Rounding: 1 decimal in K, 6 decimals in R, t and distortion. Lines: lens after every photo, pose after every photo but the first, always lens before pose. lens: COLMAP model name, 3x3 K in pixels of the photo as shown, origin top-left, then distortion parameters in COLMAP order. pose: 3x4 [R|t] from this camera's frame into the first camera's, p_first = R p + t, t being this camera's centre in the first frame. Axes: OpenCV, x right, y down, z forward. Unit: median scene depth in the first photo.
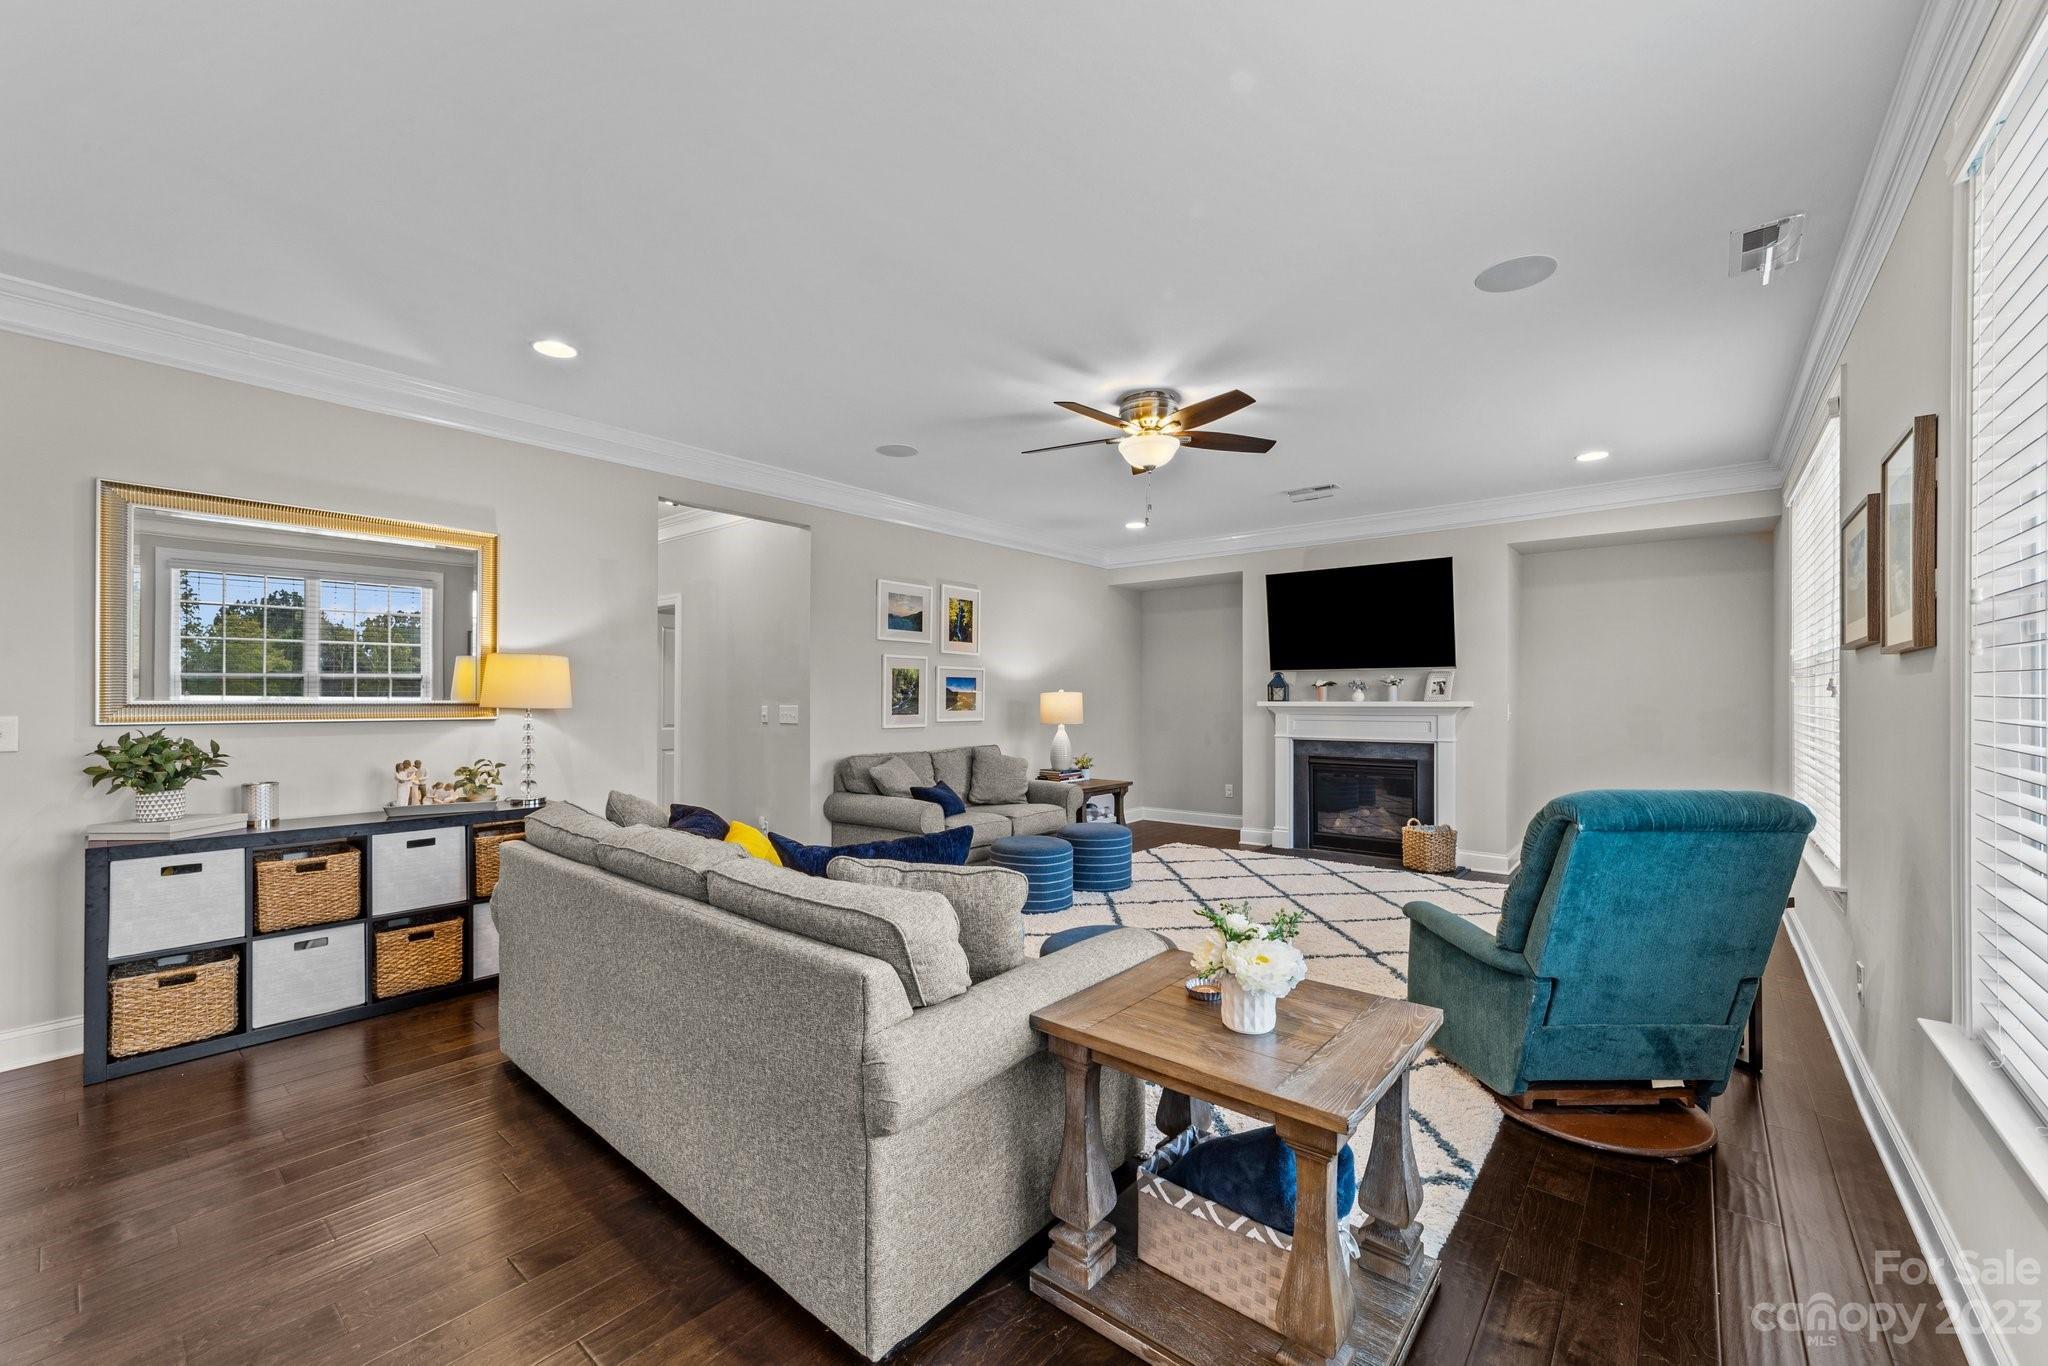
lens RADIAL K [[815.8, 0, 1035.7], [0, 815.8, 697.0], [0, 0, 1]] dist [-0.000867, -0.000055]
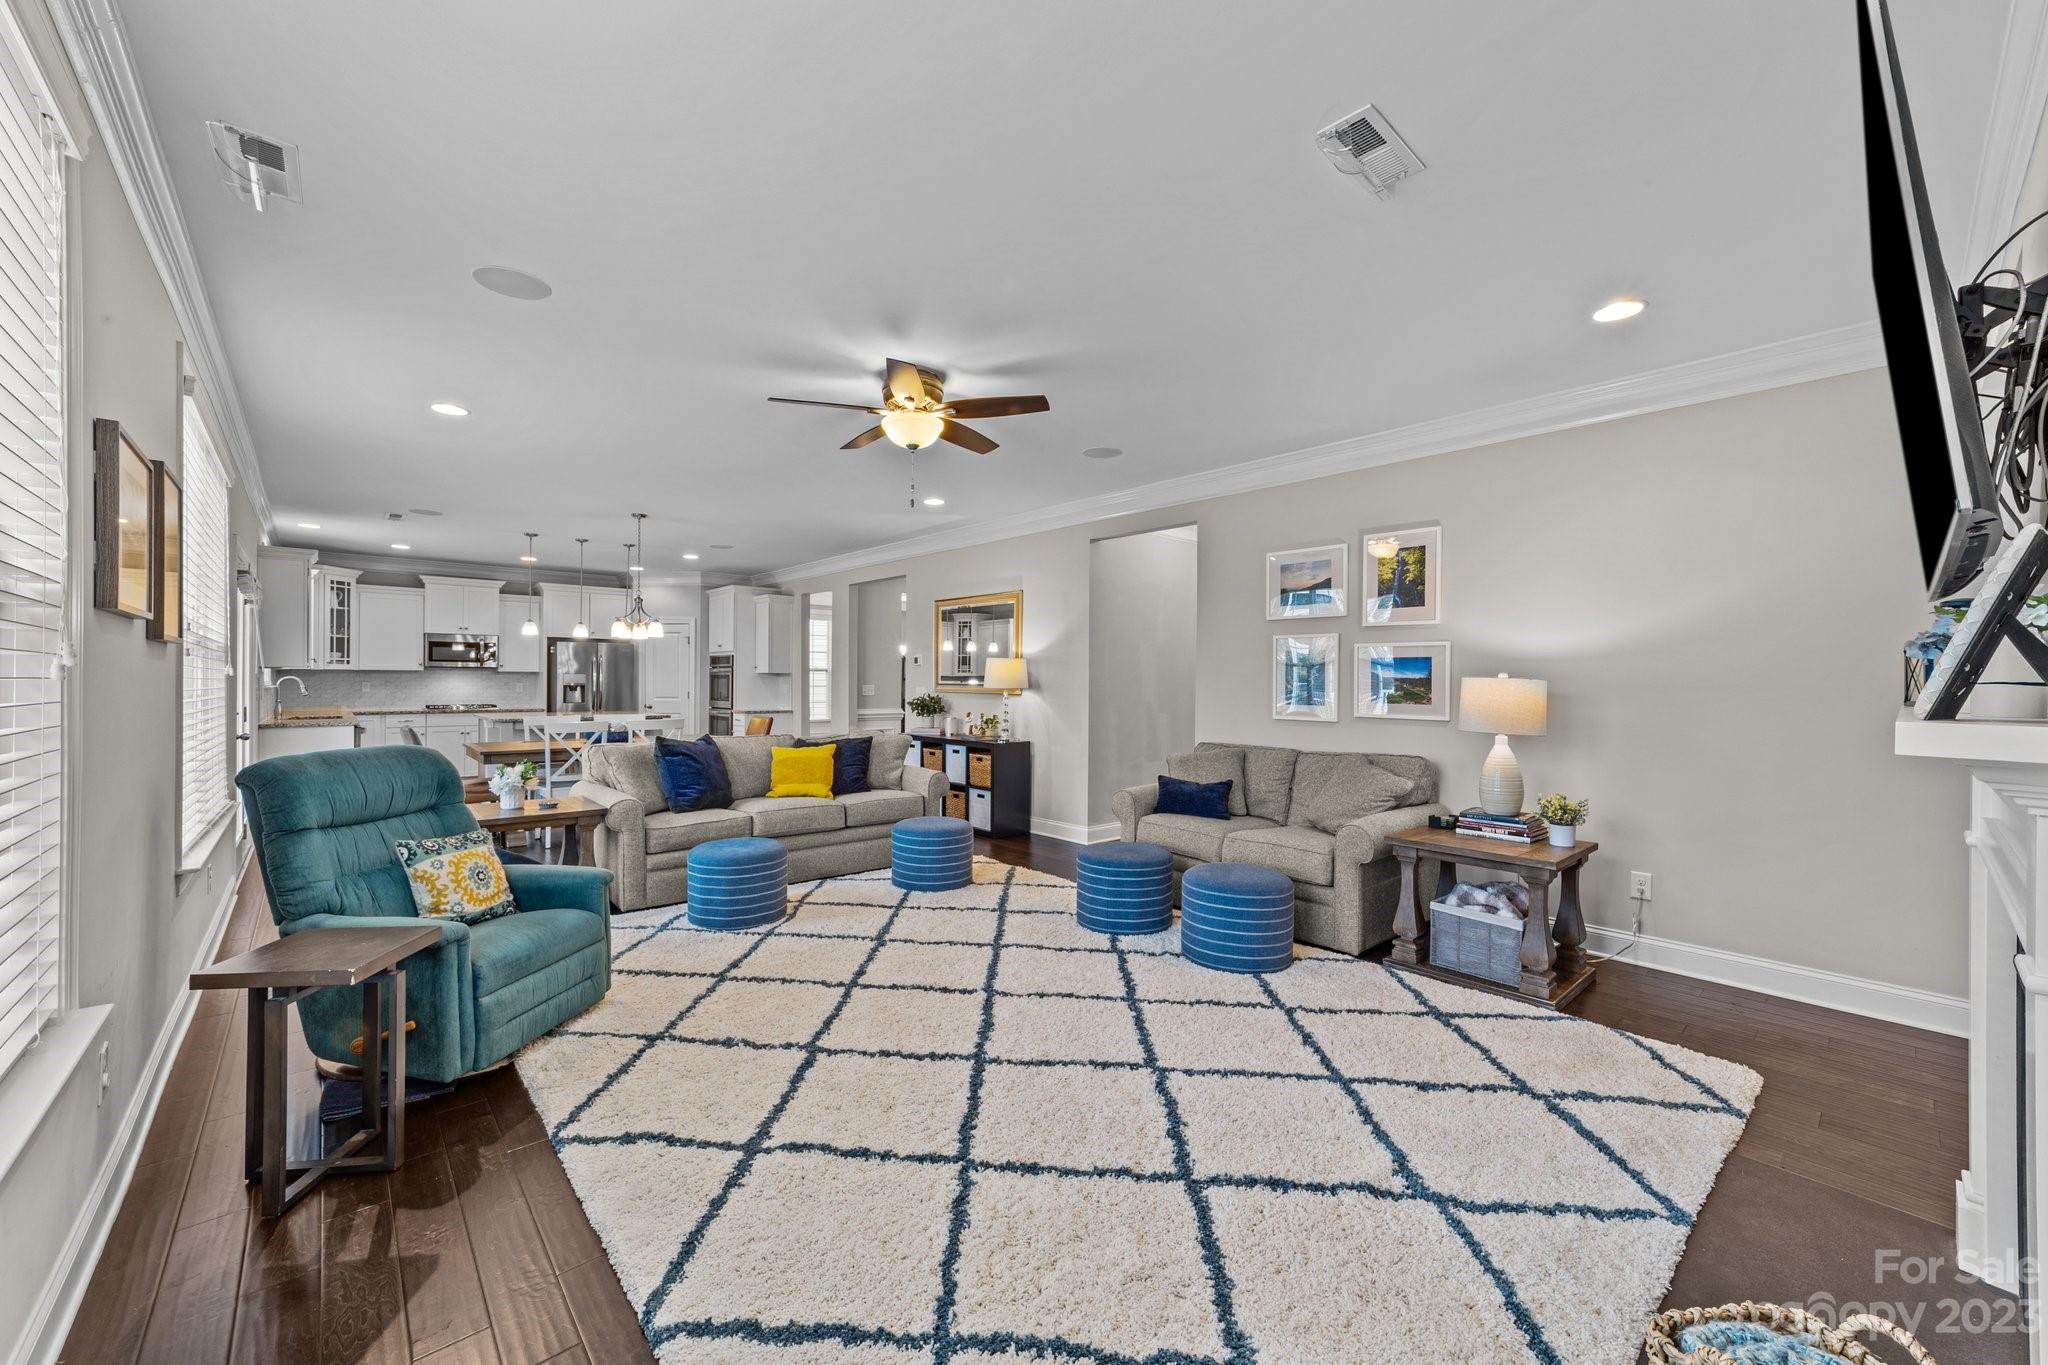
lens RADIAL K [[794.2, 0, 1027.6], [0, 794.2, 681.4], [0, 0, 1]] dist [-0.018929, 0.008913]
pose [[-0.160381, -0.003249, -0.987050, 0.696378], [-0.007891, 0.999967, -0.002009, 0.000838], [0.987024, 0.007467, -0.160401, 0.853415]]
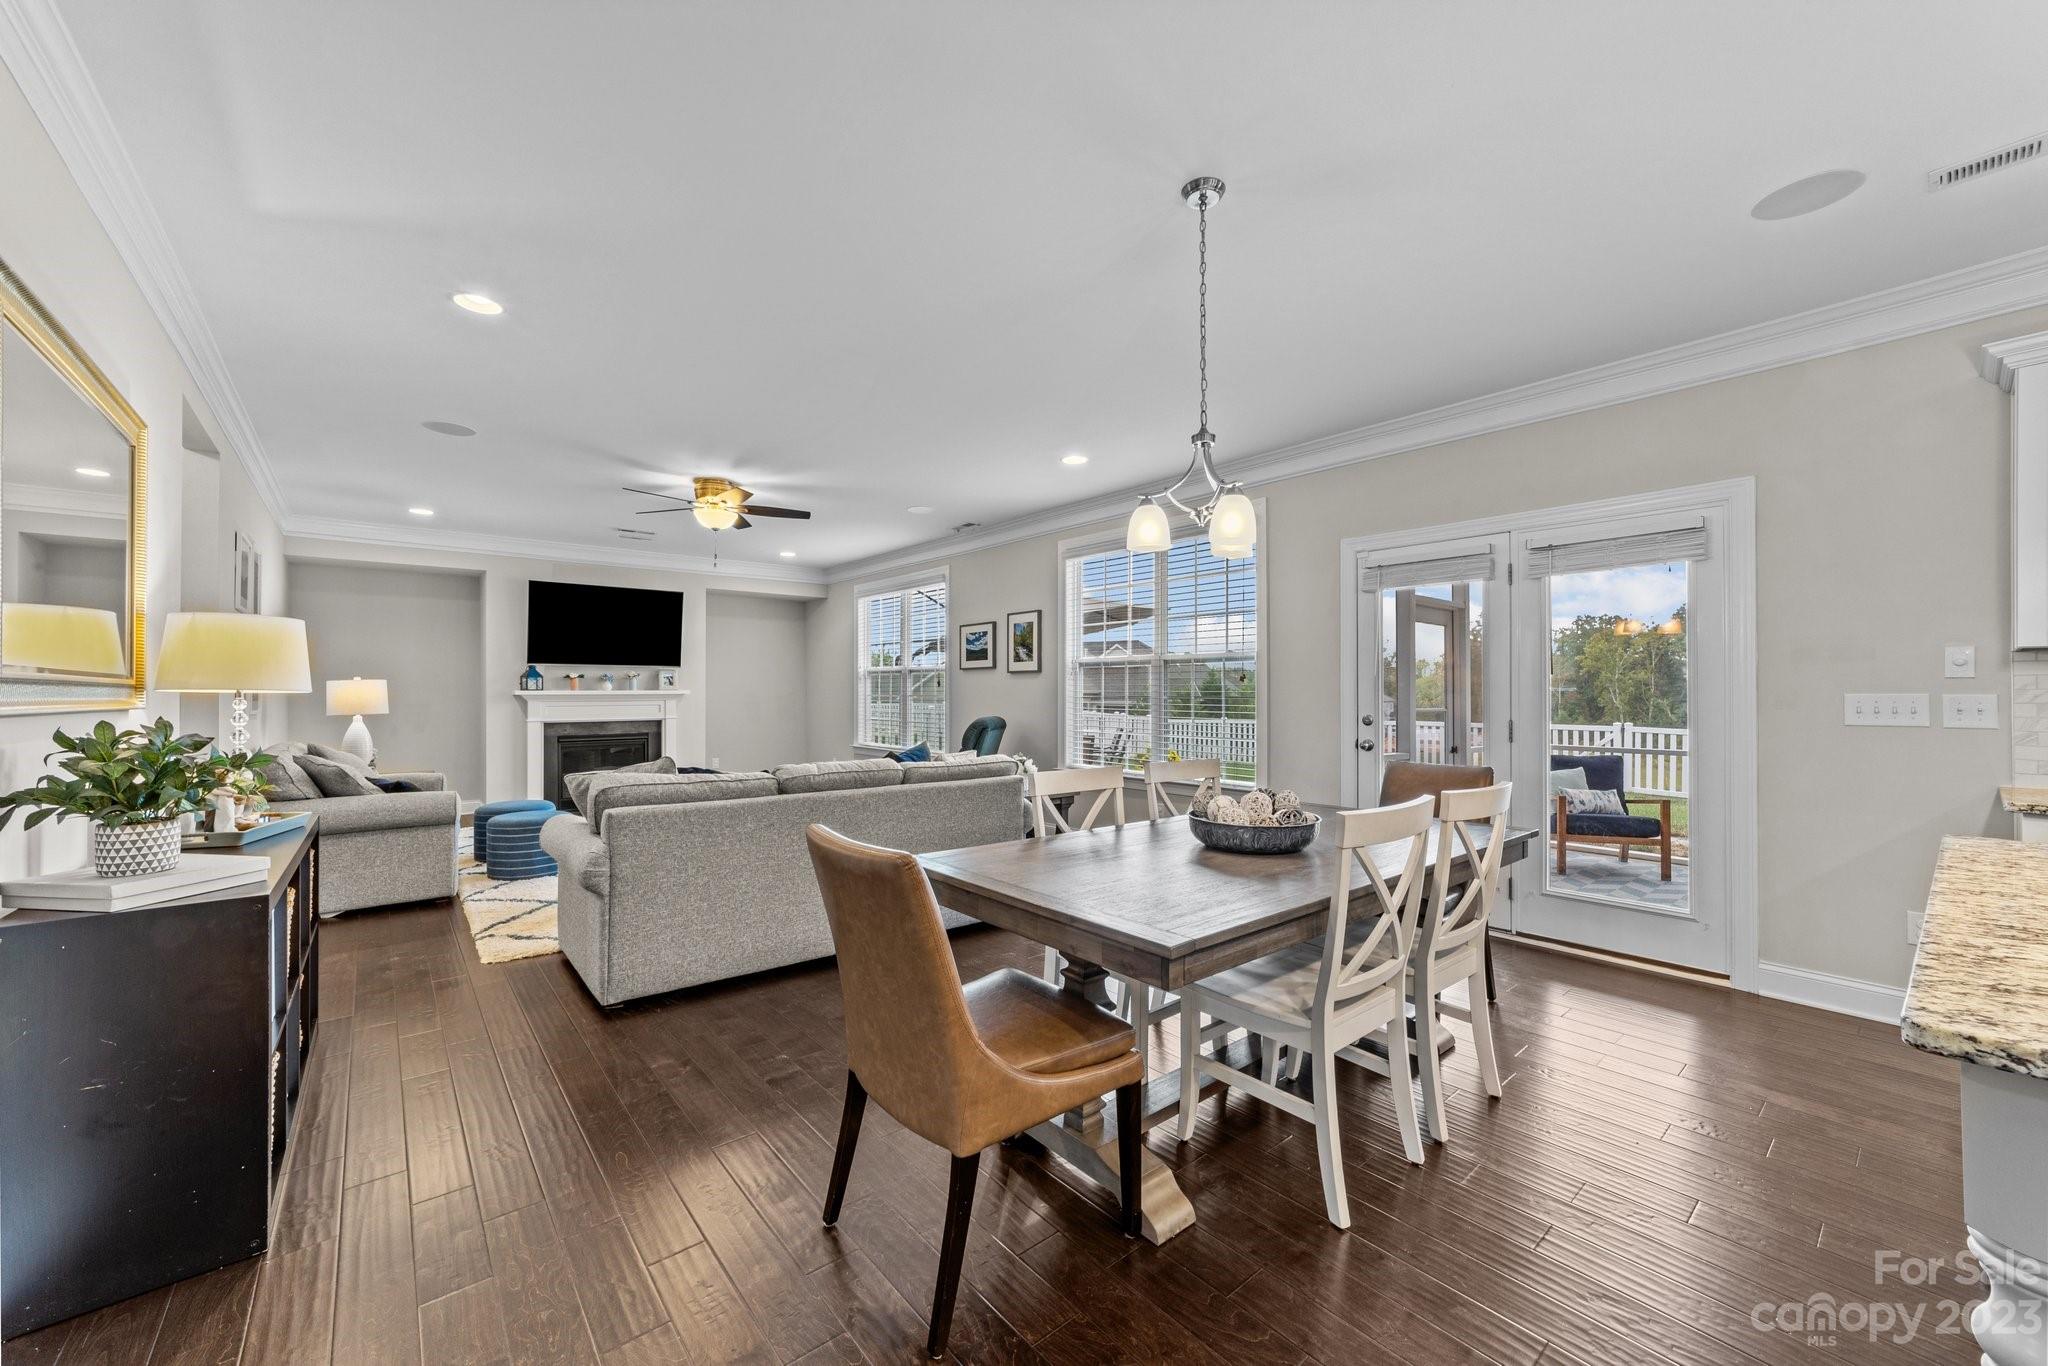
lens RADIAL K [[787.0, 0, 1030.8], [0, 787.0, 688.2], [0, 0, 1]] dist [-0.019087, 0.009035]
pose [[0.191747, 0.006840, 0.981421, -0.750686], [-0.001276, 0.999977, -0.006720, 0.010302], [-0.981444, 0.000036, 0.191751, 0.111264]]
